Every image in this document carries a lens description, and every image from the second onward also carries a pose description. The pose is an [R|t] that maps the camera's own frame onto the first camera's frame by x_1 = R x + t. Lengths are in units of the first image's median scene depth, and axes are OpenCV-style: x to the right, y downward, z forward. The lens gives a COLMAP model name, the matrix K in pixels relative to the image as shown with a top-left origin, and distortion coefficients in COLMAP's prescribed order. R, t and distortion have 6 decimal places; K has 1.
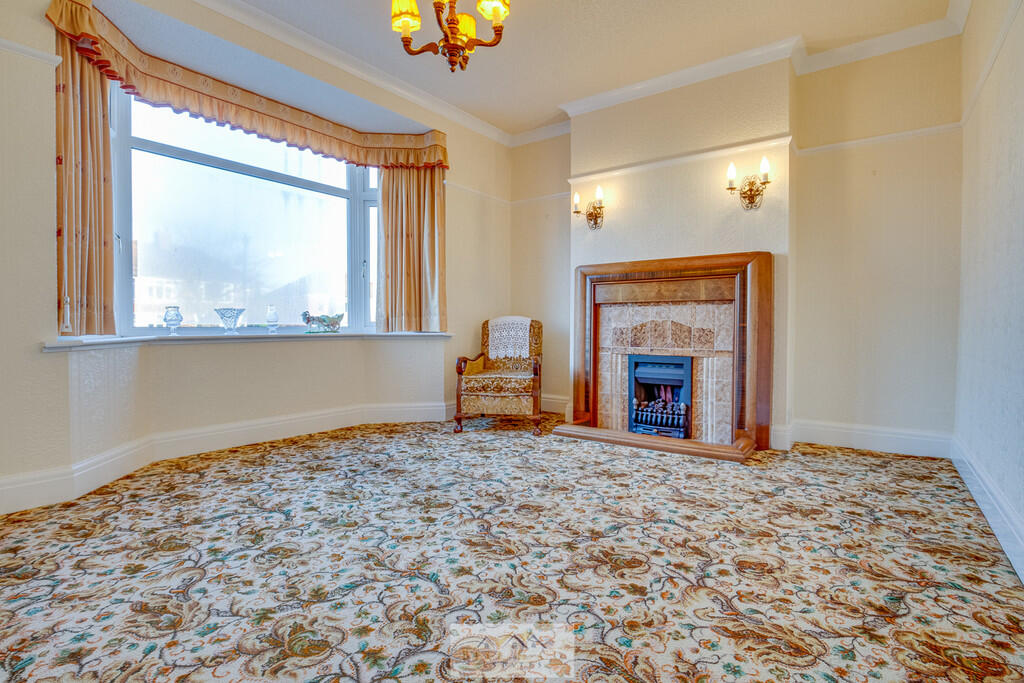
lens RADIAL K [[516.7, 0, 513.3], [0, 516.7, 296.5], [0, 0, 1]] dist [-0.036011, -0.000573]
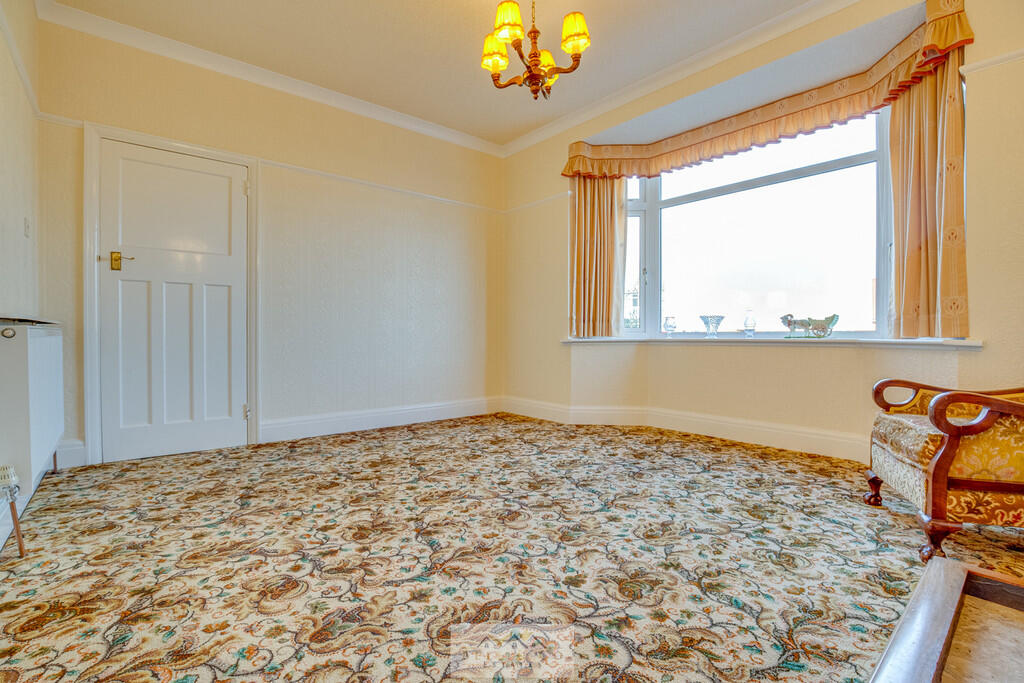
lens RADIAL K [[463.0, 0, 512.0], [0, 463.0, 341.5], [0, 0, 1]] dist [-0.048475, 0.010769]
pose [[-0.235862, 0.015628, -0.971661, 1.171839], [0.059751, 0.998212, 0.001551, 0.106100], [0.969948, -0.057692, -0.236374, 1.633444]]
